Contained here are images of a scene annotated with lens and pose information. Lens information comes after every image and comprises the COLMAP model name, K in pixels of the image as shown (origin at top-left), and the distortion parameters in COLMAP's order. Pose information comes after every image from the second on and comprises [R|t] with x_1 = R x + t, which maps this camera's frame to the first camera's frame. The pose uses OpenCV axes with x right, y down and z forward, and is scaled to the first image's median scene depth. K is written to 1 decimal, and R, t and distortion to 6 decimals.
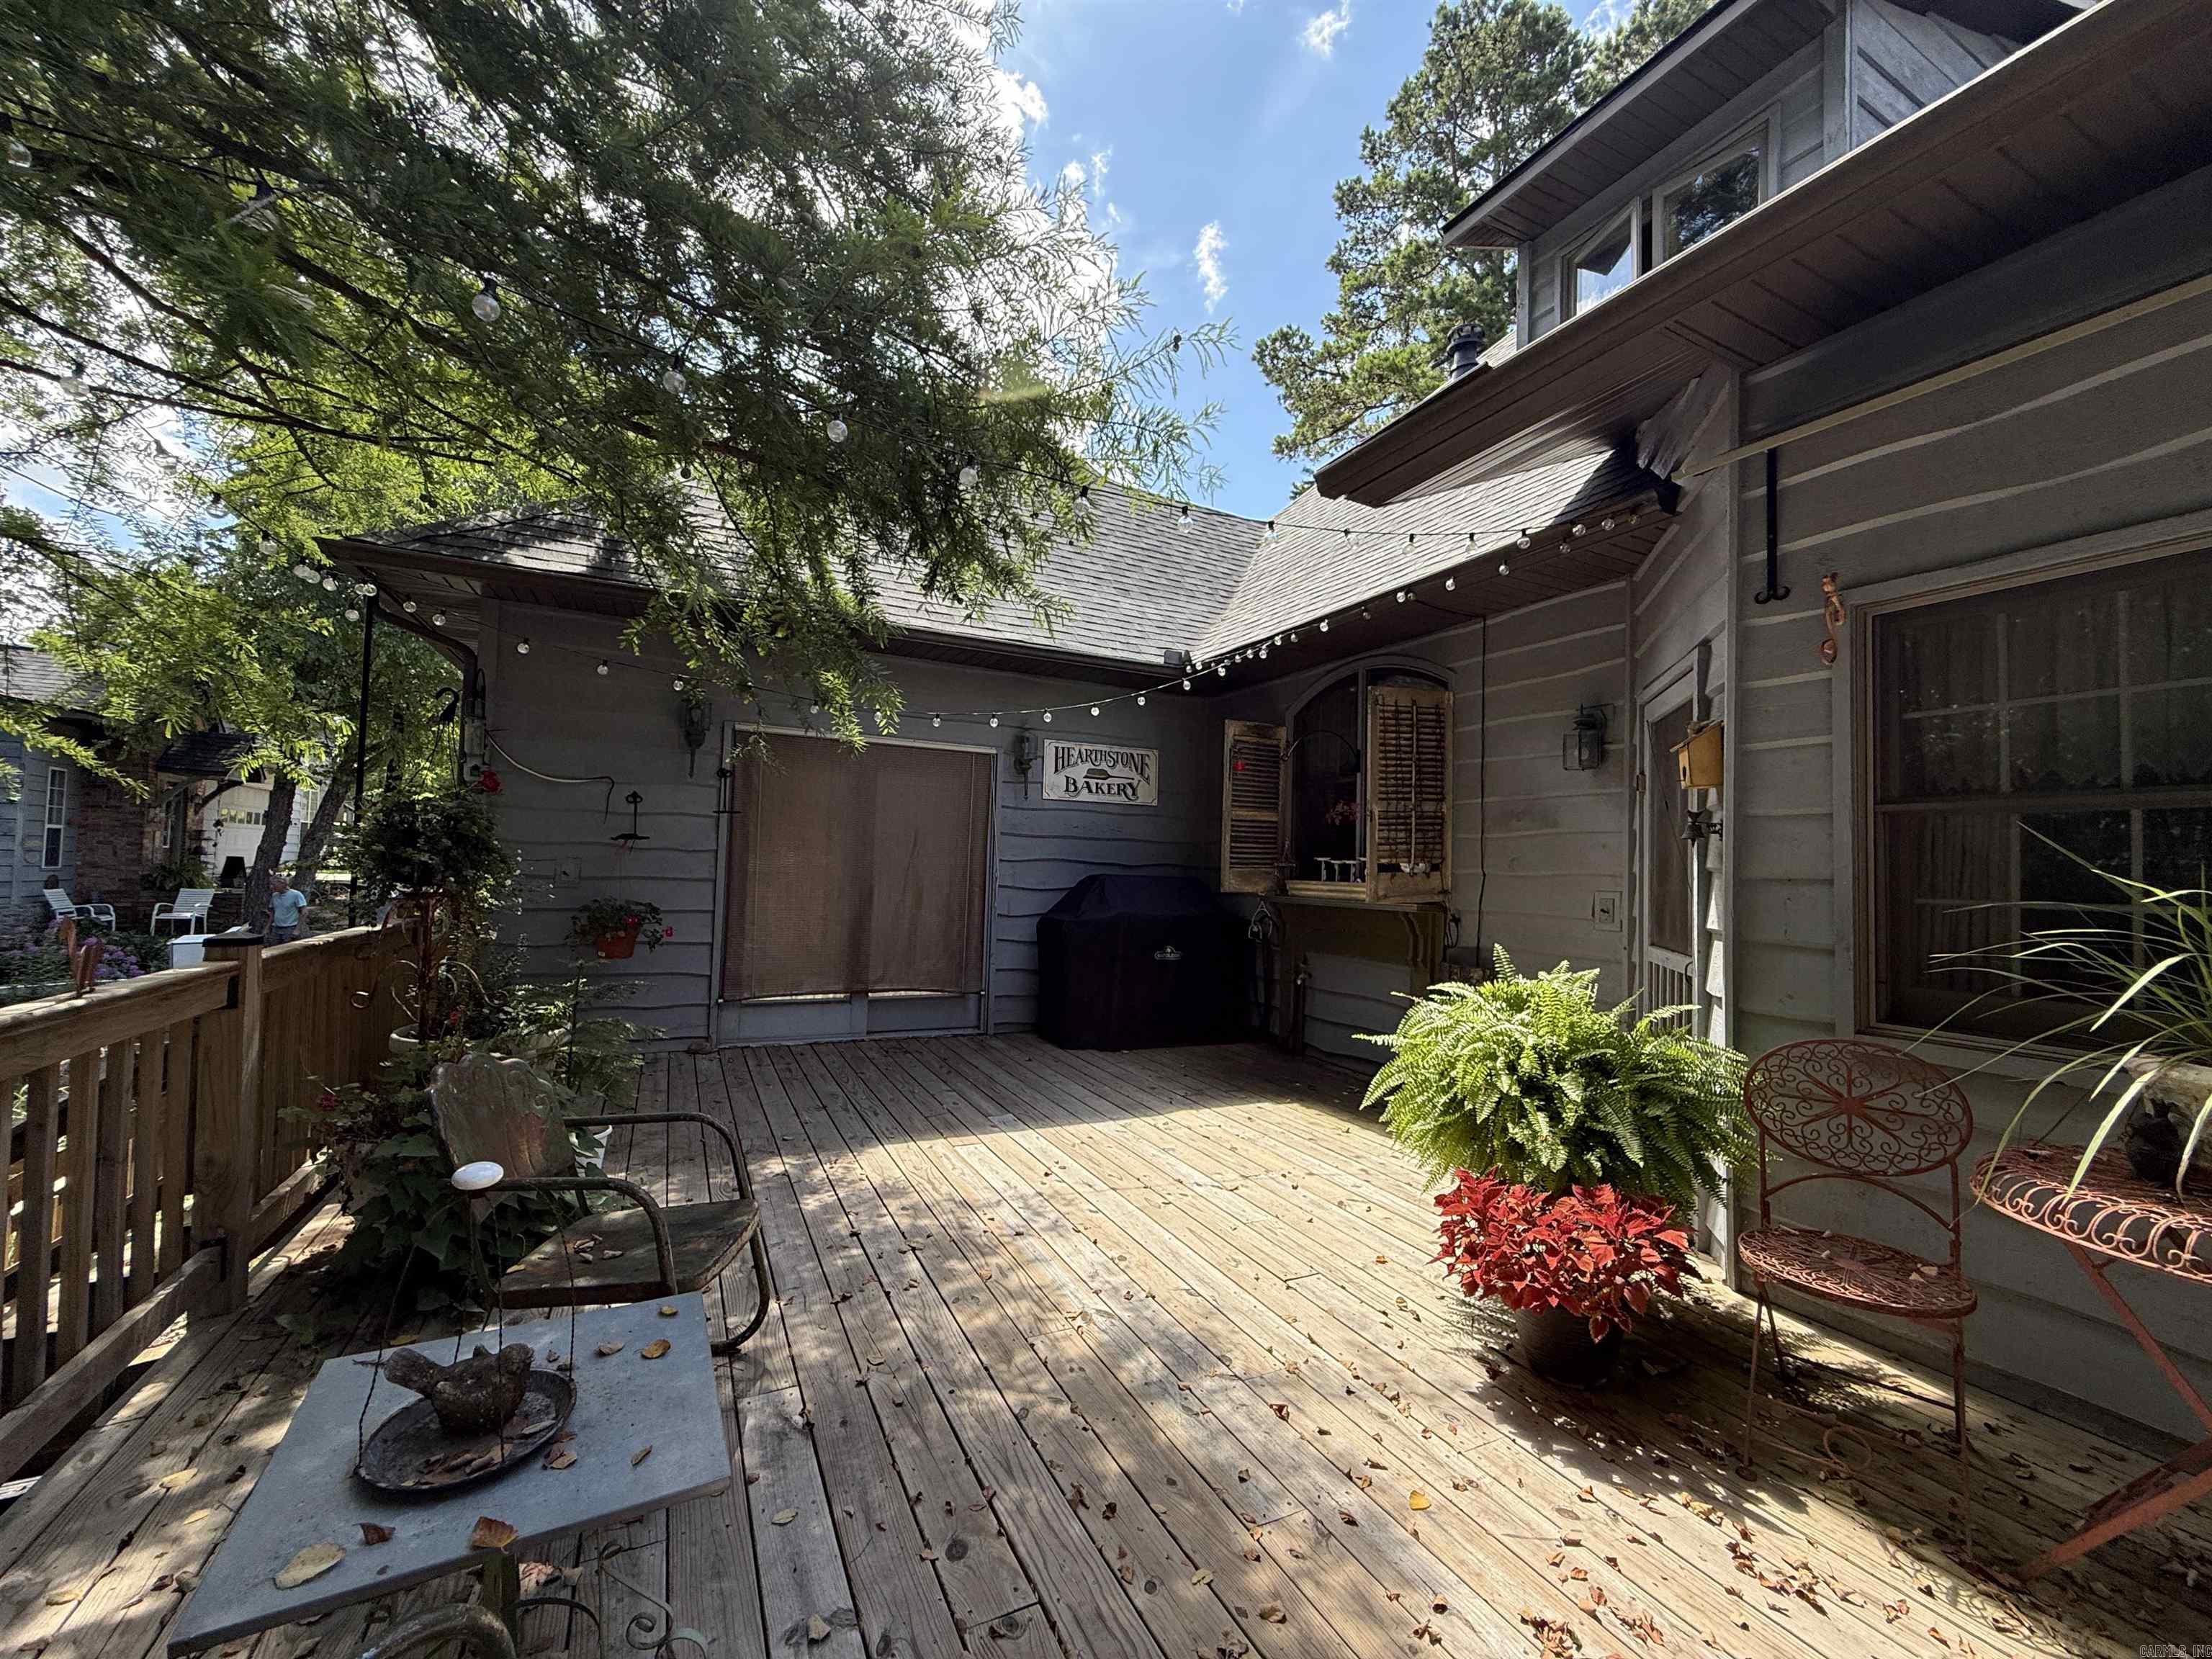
lens RADIAL K [[882.3, 0, 1106.5], [0, 882.3, 839.4], [0, 0, 1]] dist [0.000198, -0.000498]
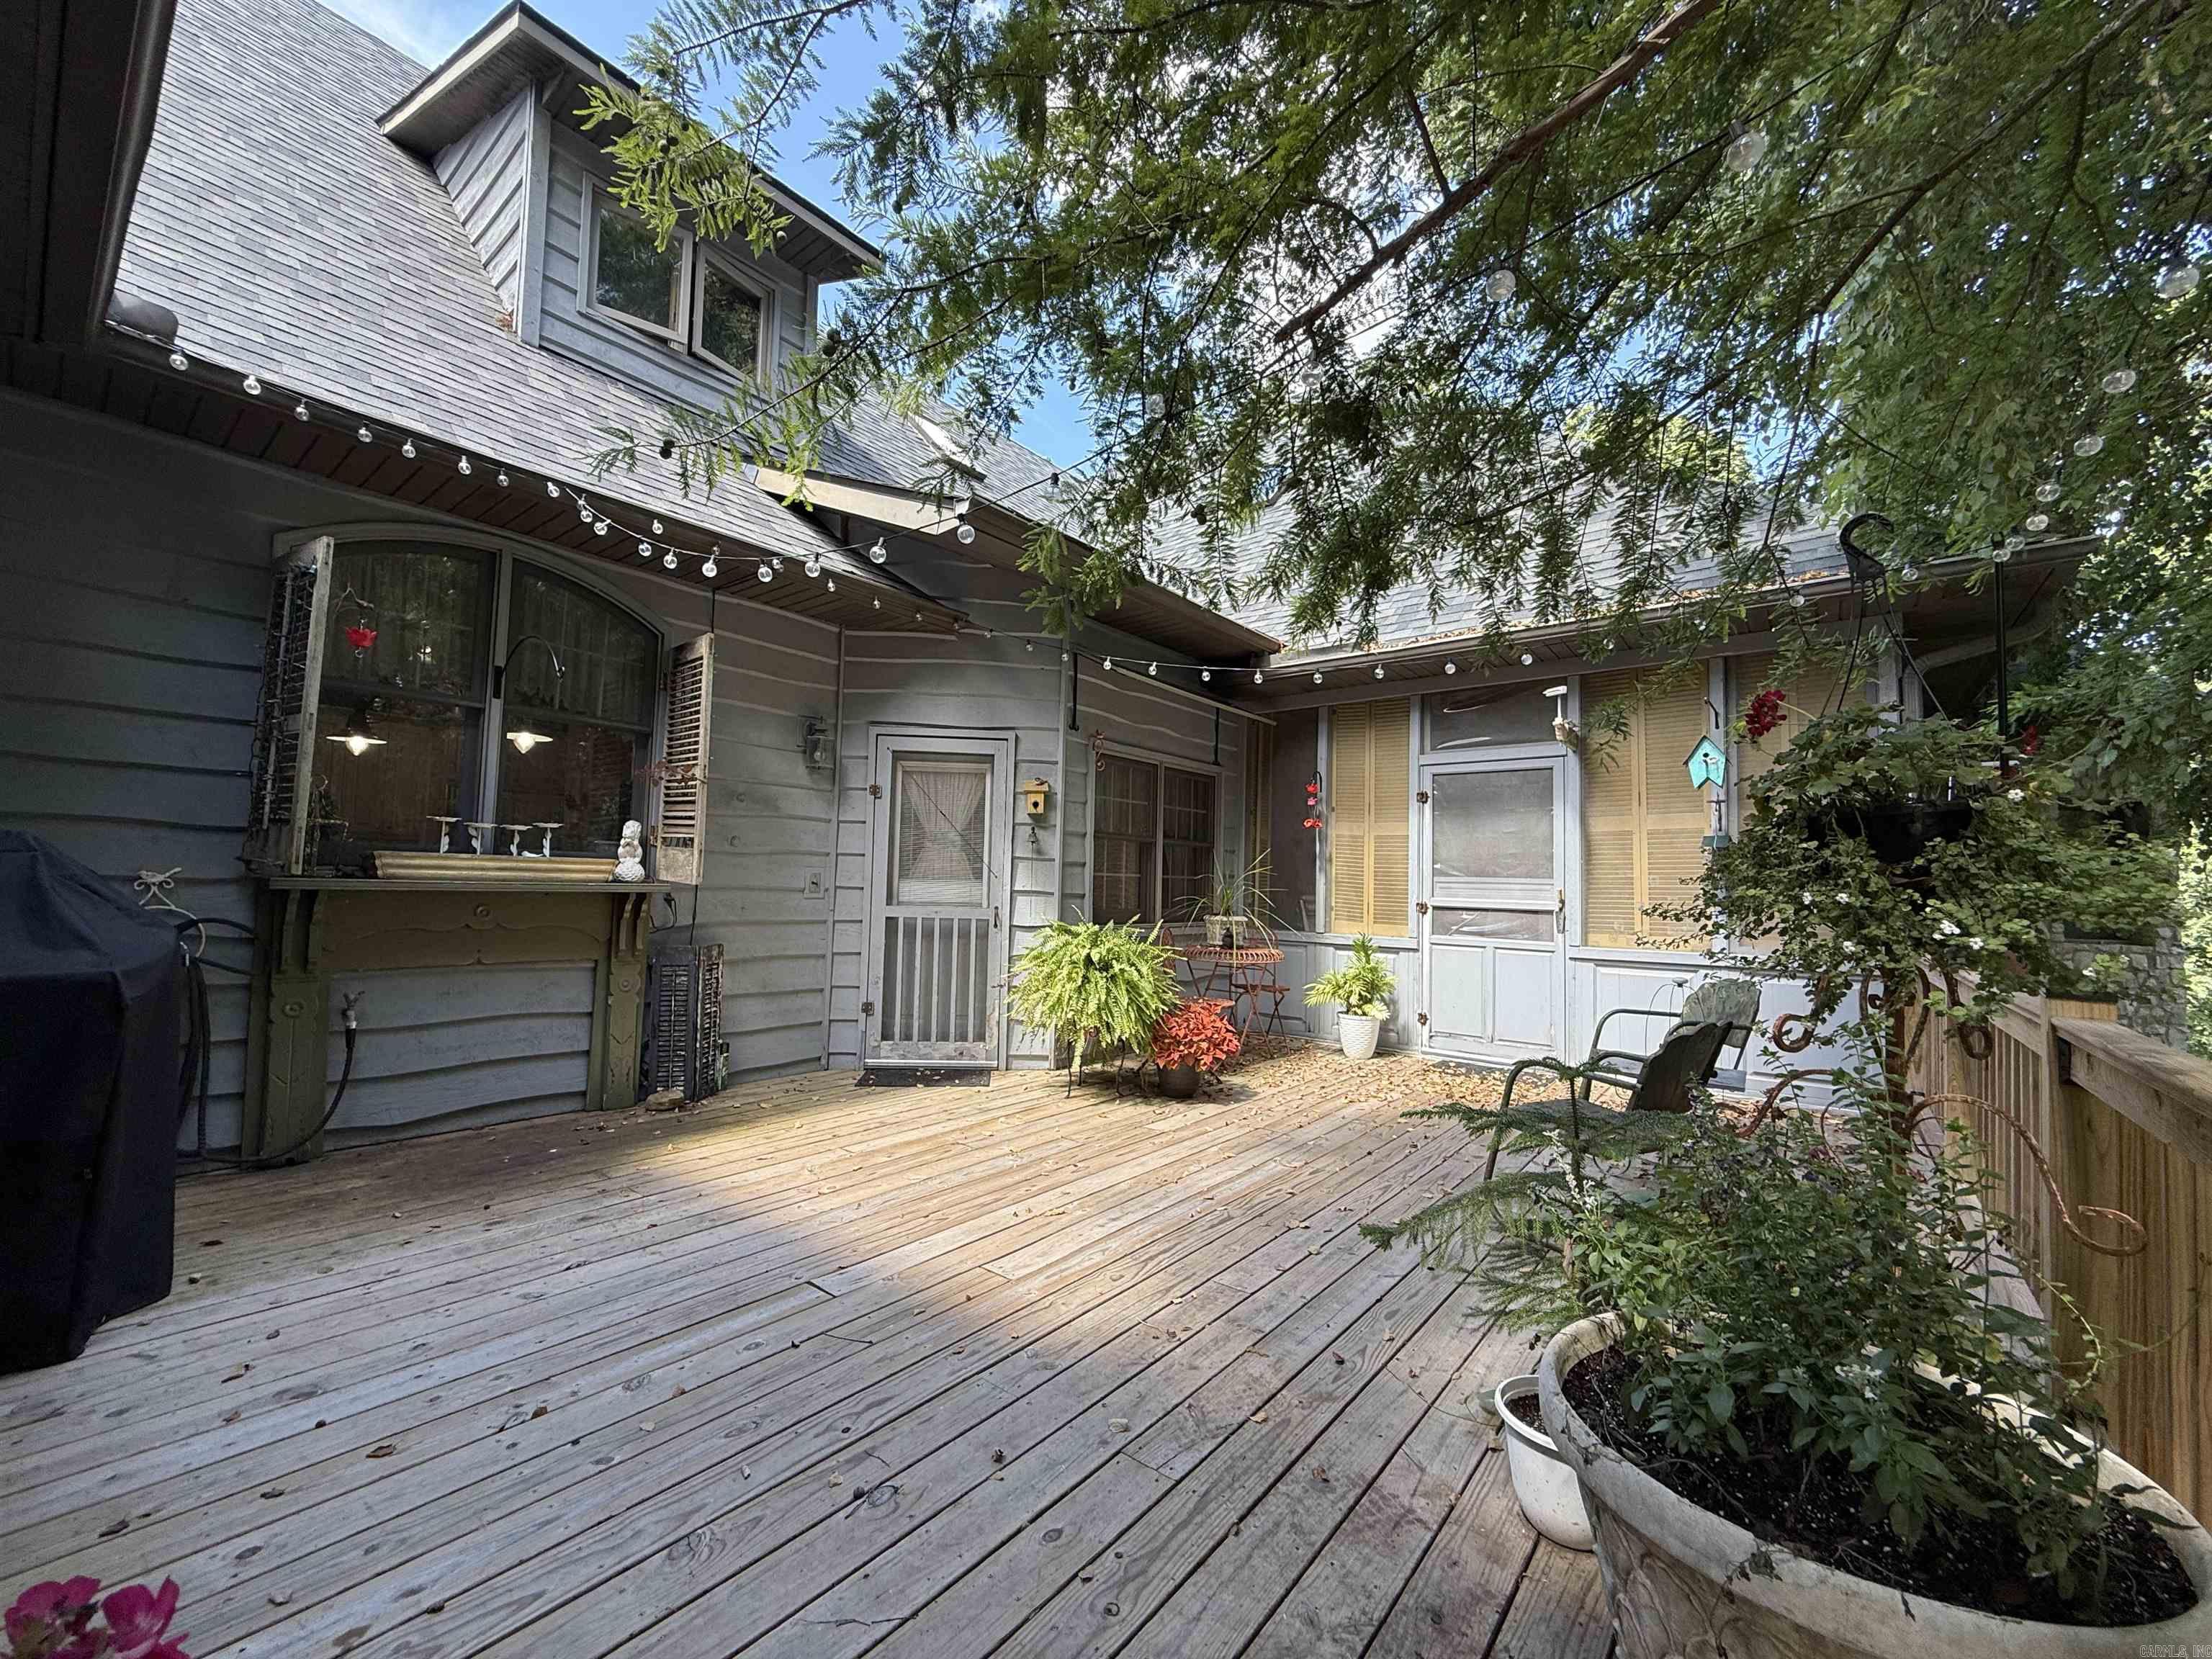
lens RADIAL K [[882.3, 0, 1103.1], [0, 882.3, 842.7], [0, 0, 1]] dist [0.000198, -0.000498]
pose [[-0.420842, 0.004679, 0.907122, -1.143461], [-0.068024, 0.997008, -0.036701, 0.064504], [-0.904580, -0.077151, -0.419265, 1.779974]]
